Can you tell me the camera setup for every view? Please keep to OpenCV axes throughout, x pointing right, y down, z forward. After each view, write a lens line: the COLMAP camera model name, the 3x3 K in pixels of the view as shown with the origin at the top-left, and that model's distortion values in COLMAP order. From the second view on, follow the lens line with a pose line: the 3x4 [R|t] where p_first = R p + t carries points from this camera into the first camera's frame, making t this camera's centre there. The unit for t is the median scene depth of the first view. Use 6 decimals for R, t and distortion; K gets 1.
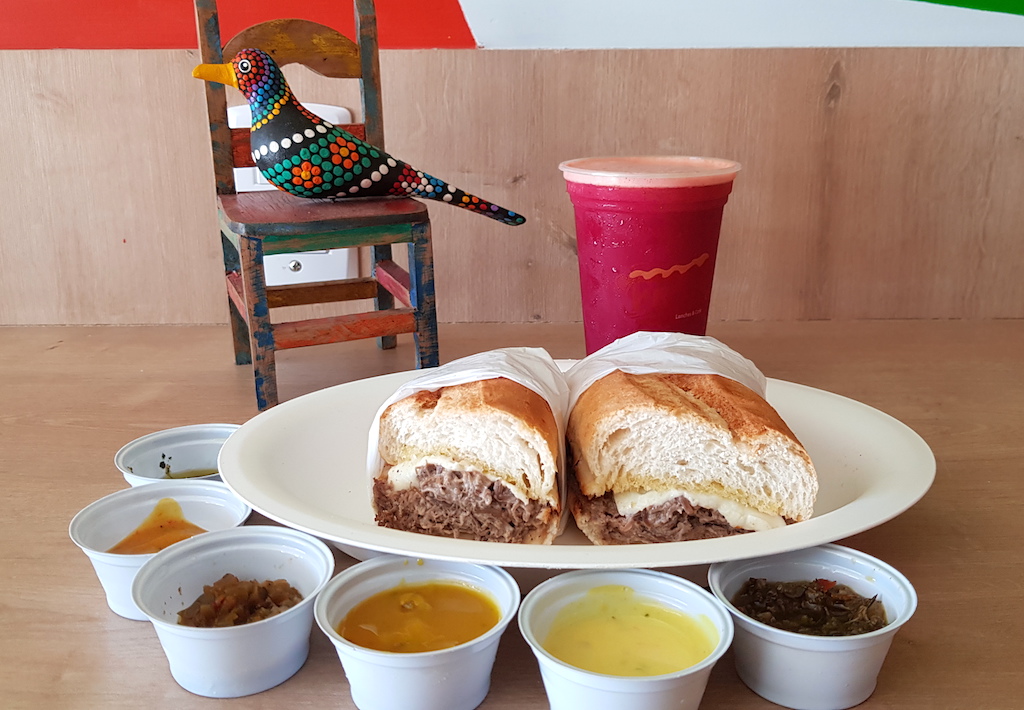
lens RADIAL K [[848.0, 0, 513.3], [0, 848.0, 350.5], [0, 0, 1]] dist [-0.020466, 0.008719]
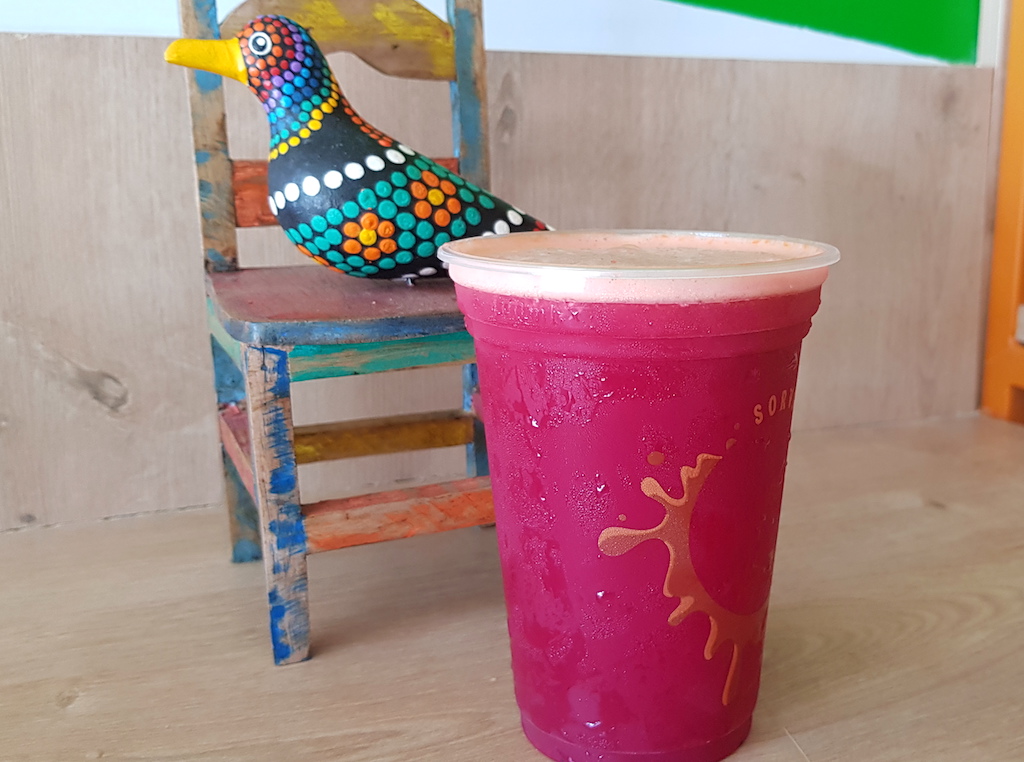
lens RADIAL K [[780.3, 0, 510.1], [0, 780.3, 385.6], [0, 0, 1]] dist [-0.001988, -0.011723]
pose [[0.999381, -0.003067, 0.035050, -0.169355], [0.005432, 0.997700, -0.067569, -0.073915], [-0.034763, 0.067718, 0.997099, 0.489859]]
